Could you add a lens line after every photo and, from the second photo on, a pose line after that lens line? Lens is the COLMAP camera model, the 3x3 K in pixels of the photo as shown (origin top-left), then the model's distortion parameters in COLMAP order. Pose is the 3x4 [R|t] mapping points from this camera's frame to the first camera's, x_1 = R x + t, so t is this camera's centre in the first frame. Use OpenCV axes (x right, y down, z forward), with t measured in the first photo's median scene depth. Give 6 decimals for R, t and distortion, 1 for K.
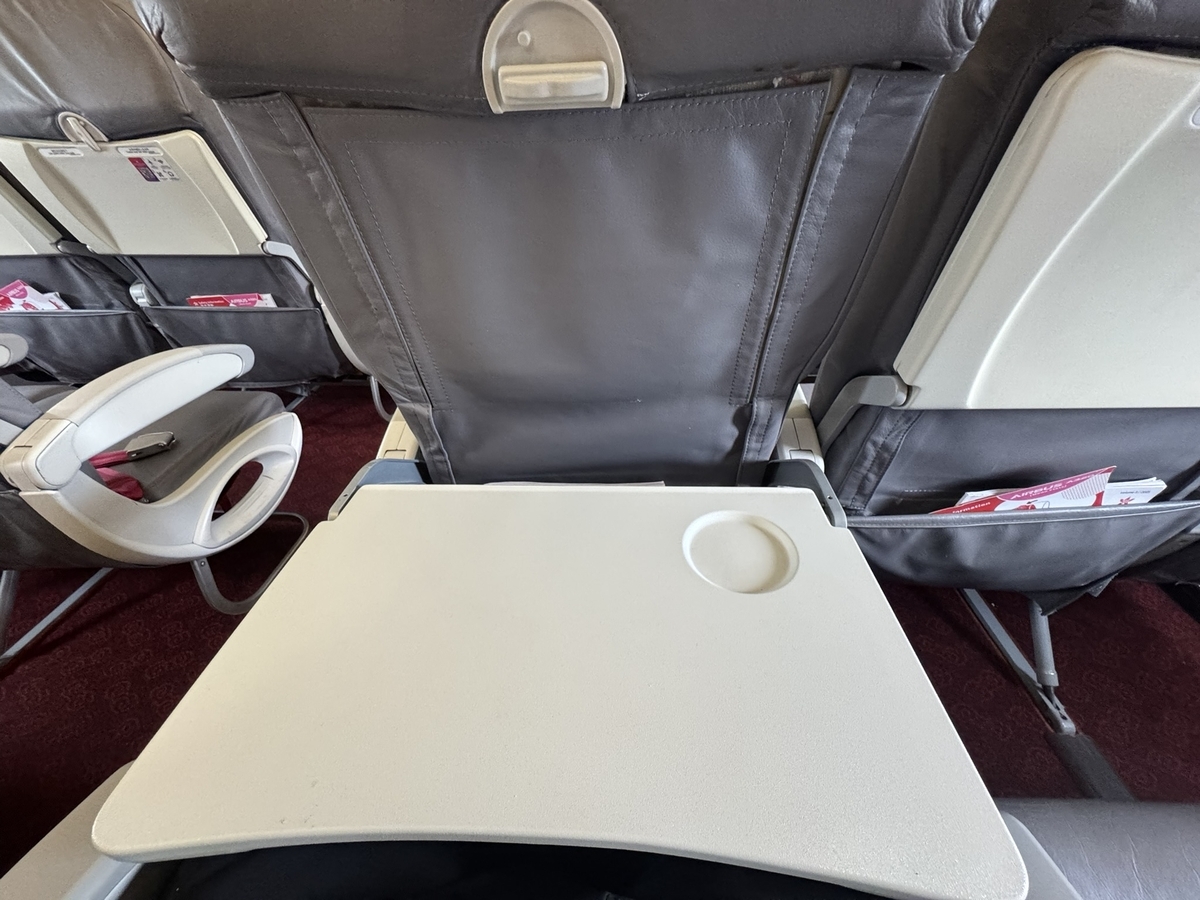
lens RADIAL K [[479.3, 0, 600.2], [0, 479.3, 454.9], [0, 0, 1]] dist [0.002945, -0.000150]
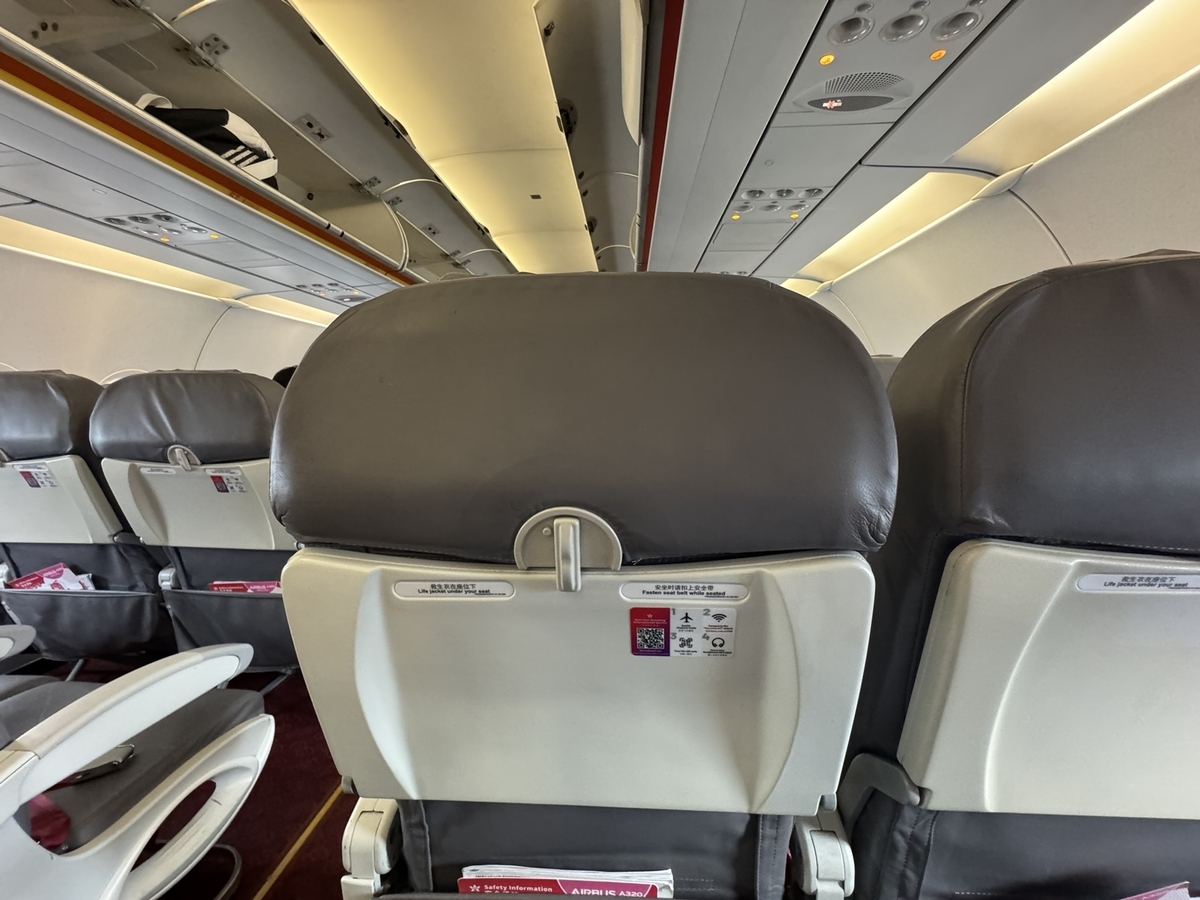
lens RADIAL K [[479.3, 0, 598.2], [0, 479.3, 459.2], [0, 0, 1]] dist [0.002945, -0.000150]
pose [[0.999752, 0.018507, -0.012378, -0.000520], [-0.022187, 0.874444, -0.484619, -0.085982], [0.001855, 0.484773, 0.874638, -0.060120]]
